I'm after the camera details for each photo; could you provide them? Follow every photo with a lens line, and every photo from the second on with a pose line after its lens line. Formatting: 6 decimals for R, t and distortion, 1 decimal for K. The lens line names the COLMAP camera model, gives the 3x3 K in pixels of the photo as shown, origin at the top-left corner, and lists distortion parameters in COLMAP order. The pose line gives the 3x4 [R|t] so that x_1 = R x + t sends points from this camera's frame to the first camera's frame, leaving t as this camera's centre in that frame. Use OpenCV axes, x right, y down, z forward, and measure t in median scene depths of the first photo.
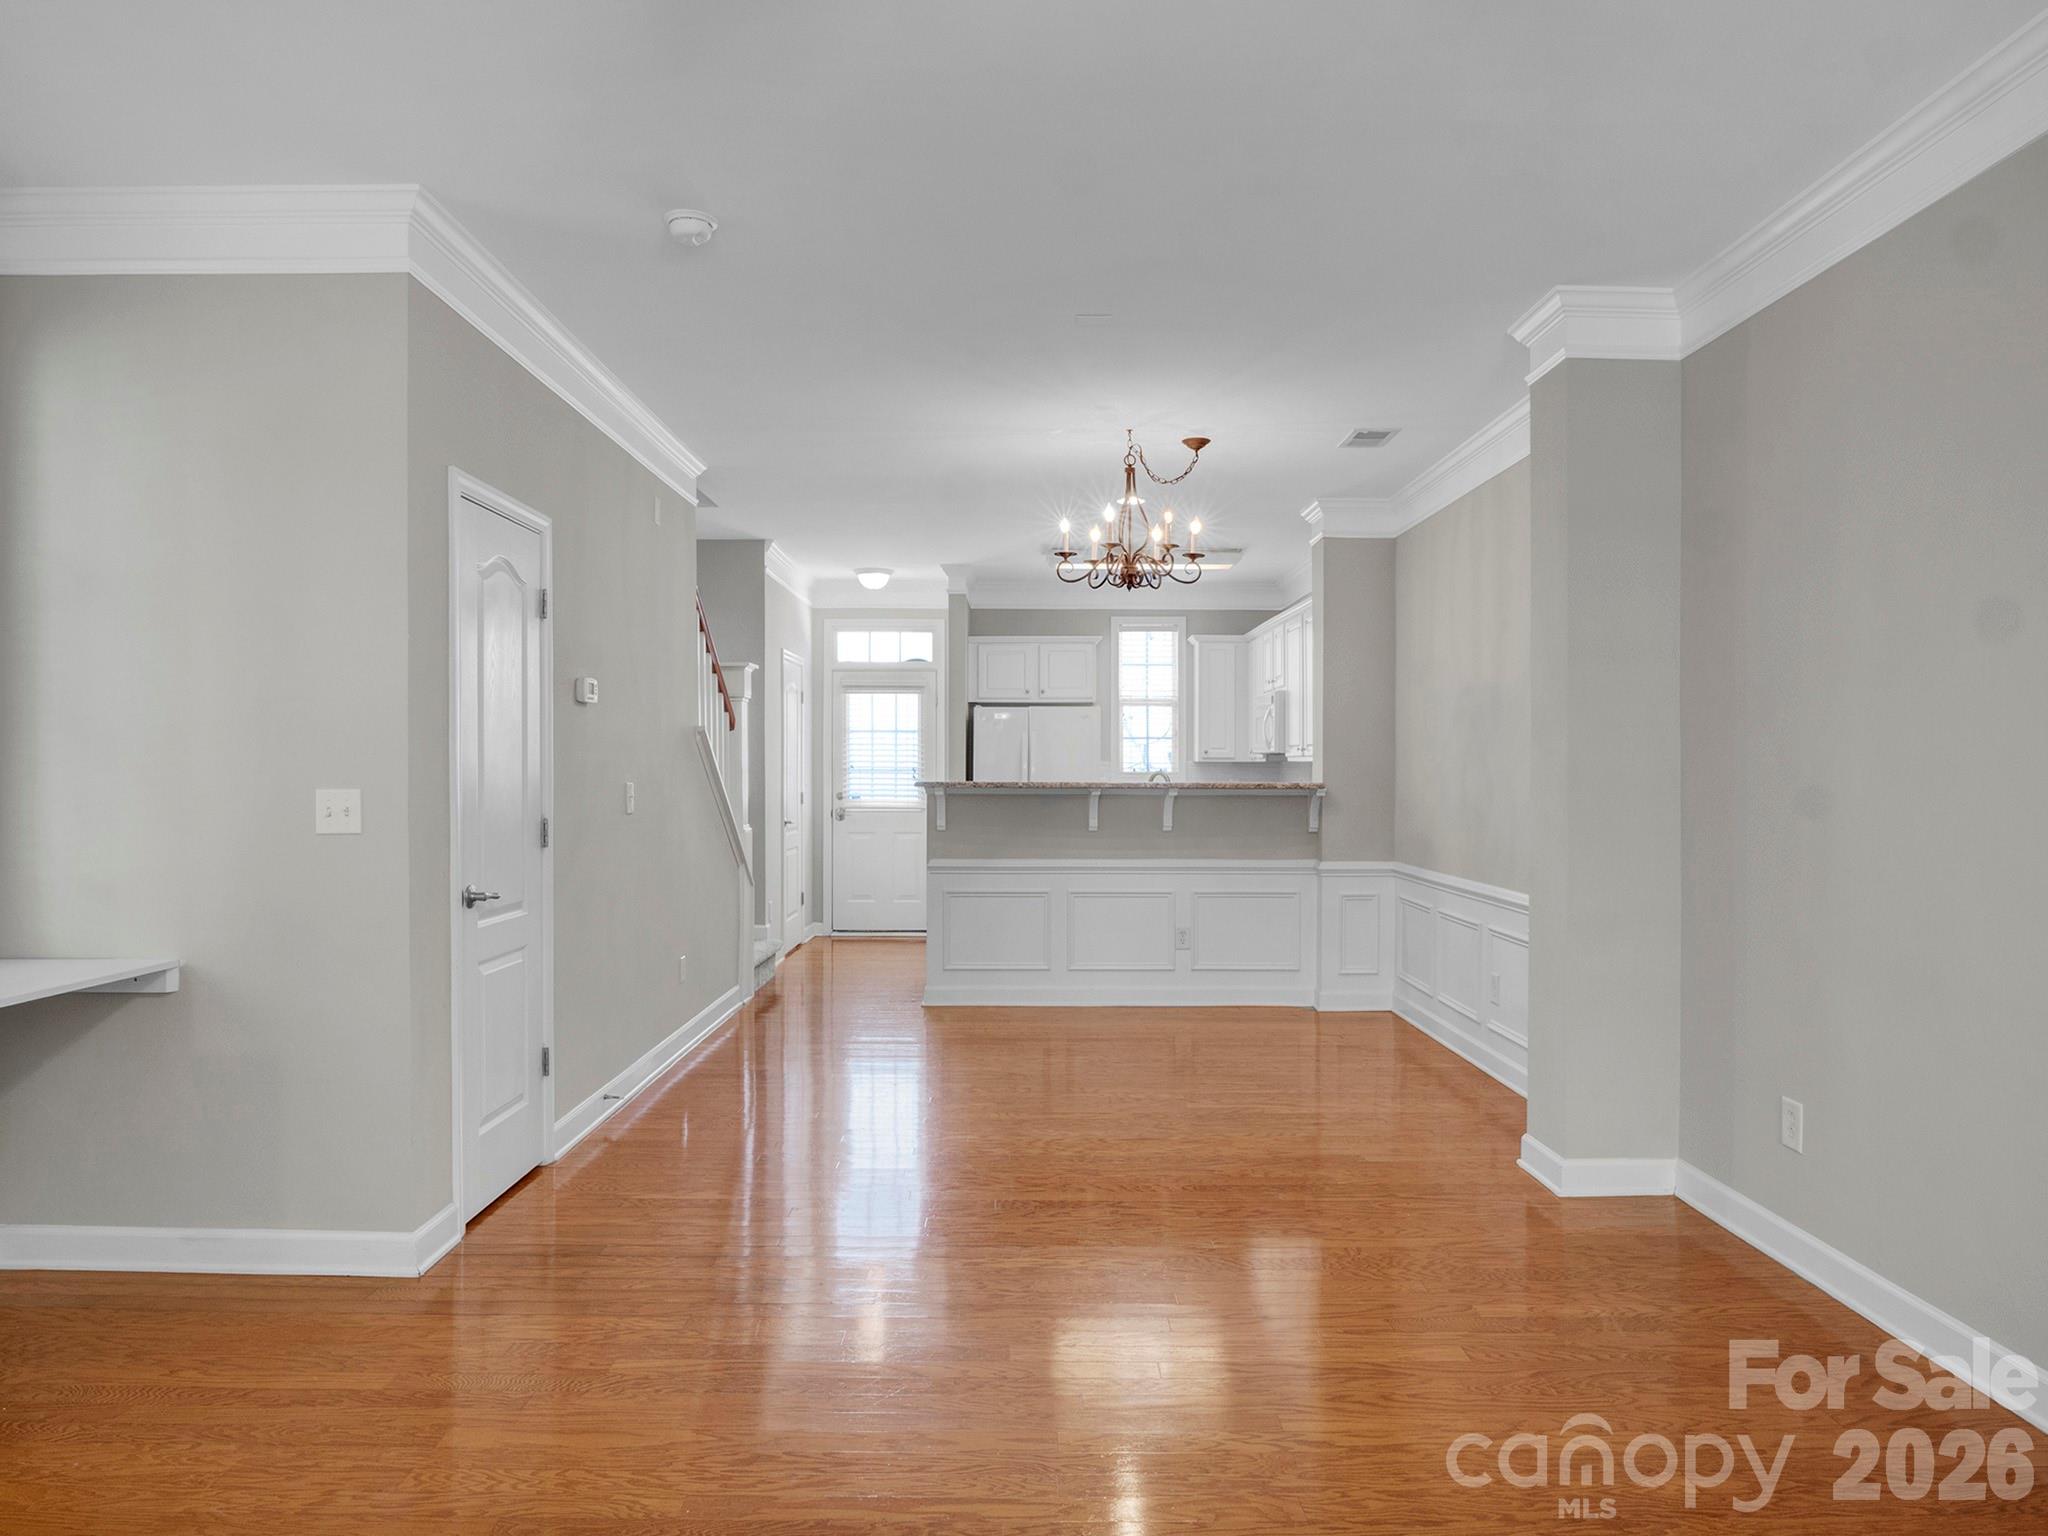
lens RADIAL K [[1327.2, 0, 1022.6], [0, 1327.2, 774.8], [0, 0, 1]] dist [-0.010346, -0.002010]
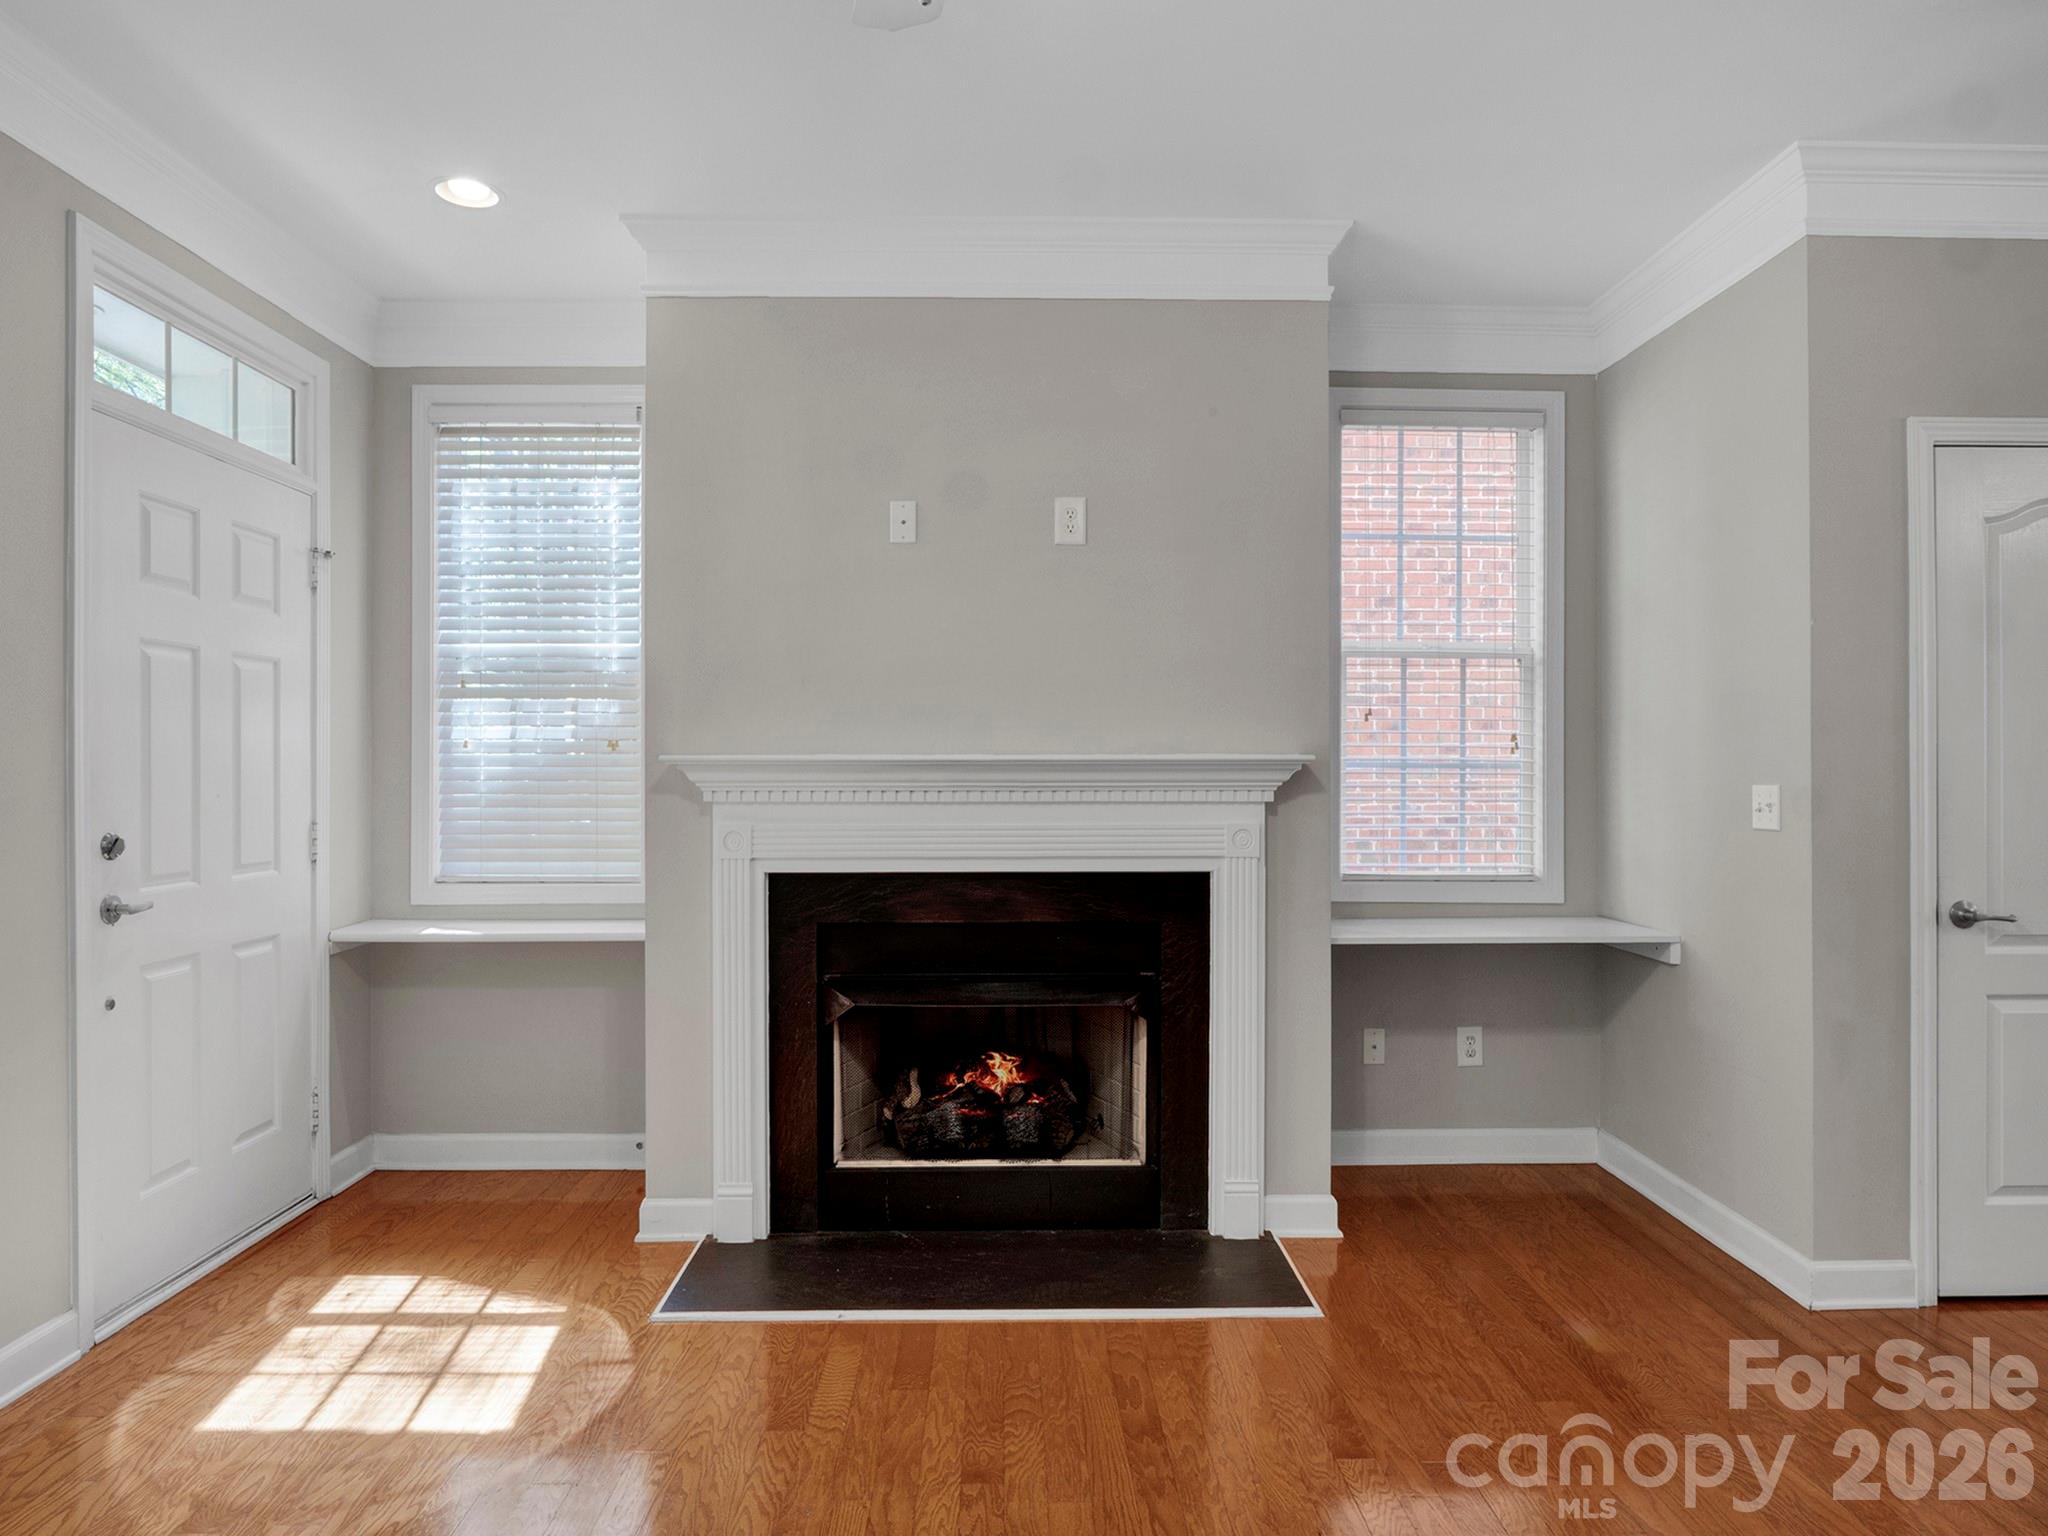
lens RADIAL K [[1309.2, 0, 1024.0], [0, 1309.2, 768.0], [0, 0, 1]] dist [-0.010224, 0.000059]
pose [[0.015978, -0.000376, -0.999872, 0.214393], [-0.002522, 0.999997, -0.000417, 0.000151], [0.999869, 0.002528, 0.015977, 0.205028]]
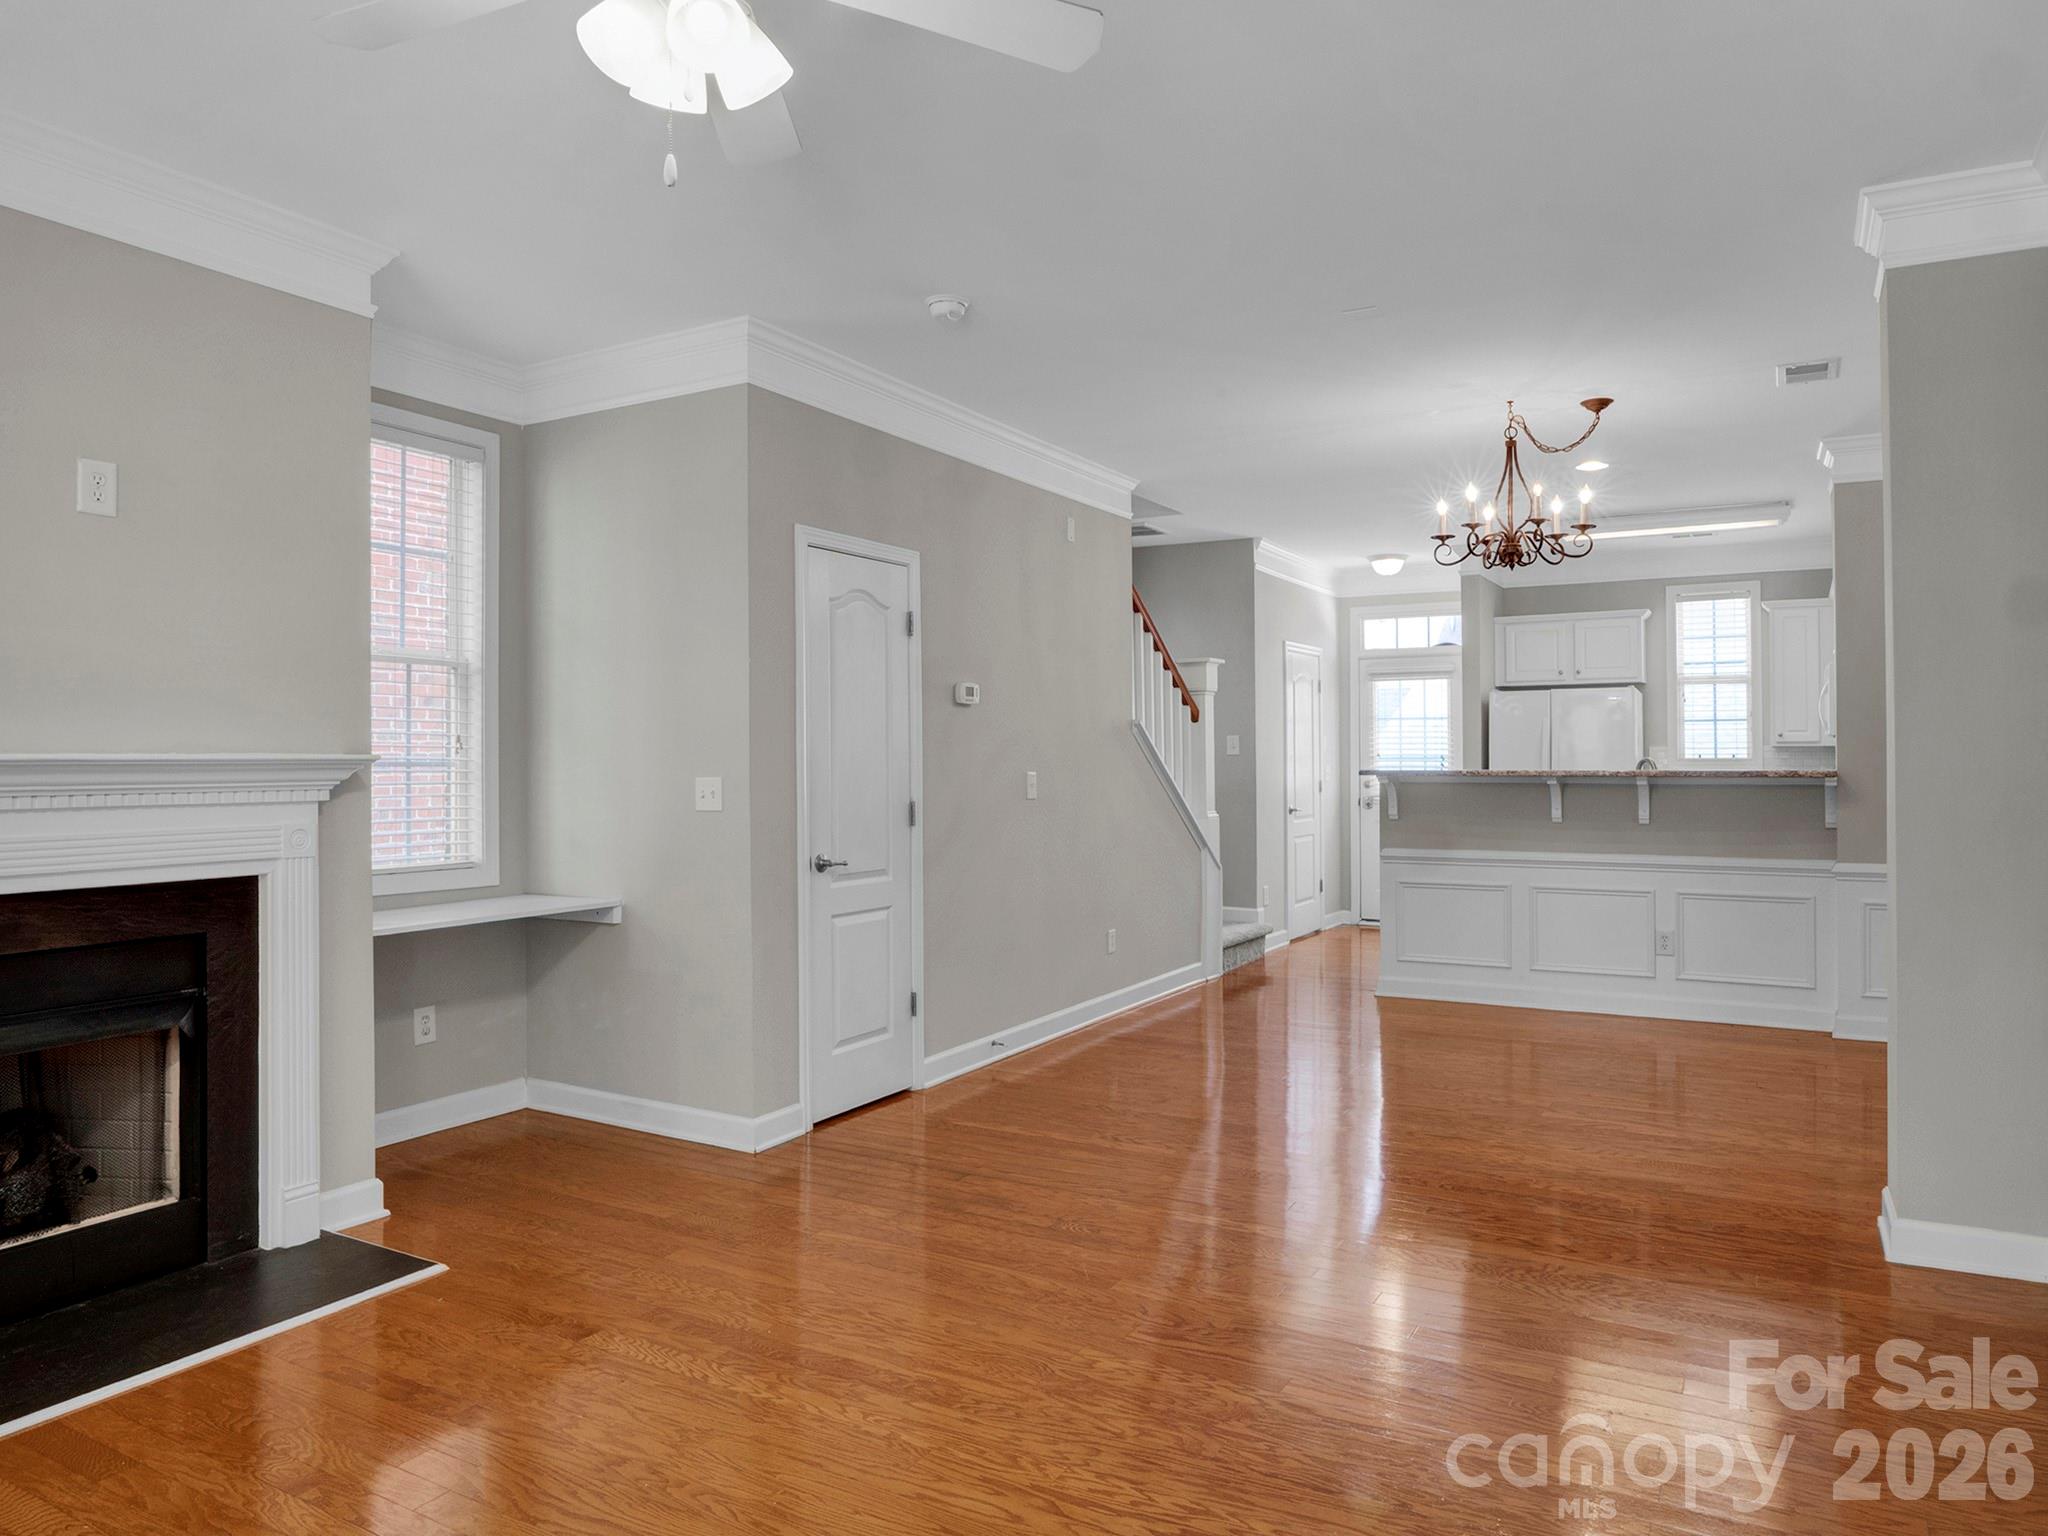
lens RADIAL K [[1360.1, 0, 1039.5], [0, 1360.1, 748.6], [0, 0, 1]] dist [-0.011234, -0.001903]
pose [[0.870170, -0.009314, -0.492663, 0.212361], [0.004217, 0.999925, -0.011456, -0.000327], [0.492733, 0.007891, 0.870145, -0.011777]]
